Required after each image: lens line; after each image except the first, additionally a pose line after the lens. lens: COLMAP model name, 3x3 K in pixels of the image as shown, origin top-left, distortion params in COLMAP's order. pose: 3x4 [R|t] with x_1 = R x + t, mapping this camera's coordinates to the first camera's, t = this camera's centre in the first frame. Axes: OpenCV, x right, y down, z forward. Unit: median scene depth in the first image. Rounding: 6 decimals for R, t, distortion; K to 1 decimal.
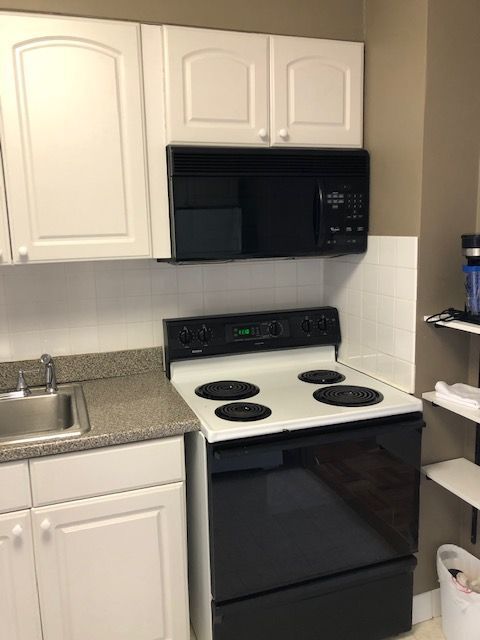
lens RADIAL K [[521.0, 0, 232.5], [0, 521.0, 316.1], [0, 0, 1]] dist [0.040714, -0.055471]
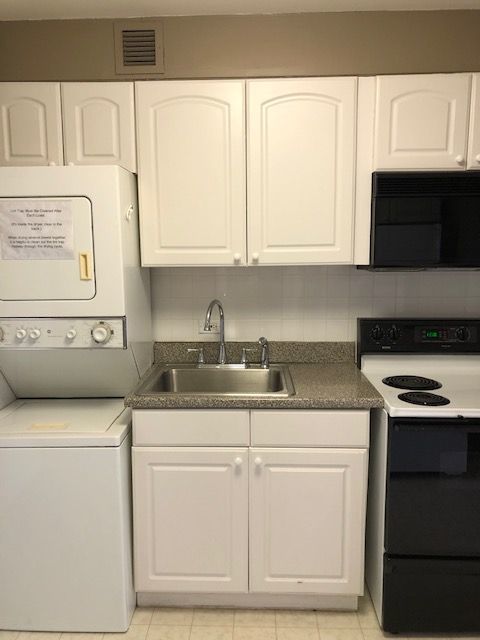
lens RADIAL K [[521.0, 0, 241.6], [0, 521.0, 314.5], [0, 0, 1]] dist [0.040714, -0.055471]
pose [[0.936837, 0.064773, -0.343717, 0.027317], [-0.076178, 0.996898, -0.019766, 0.047392], [0.341371, 0.044702, 0.938865, -0.217934]]
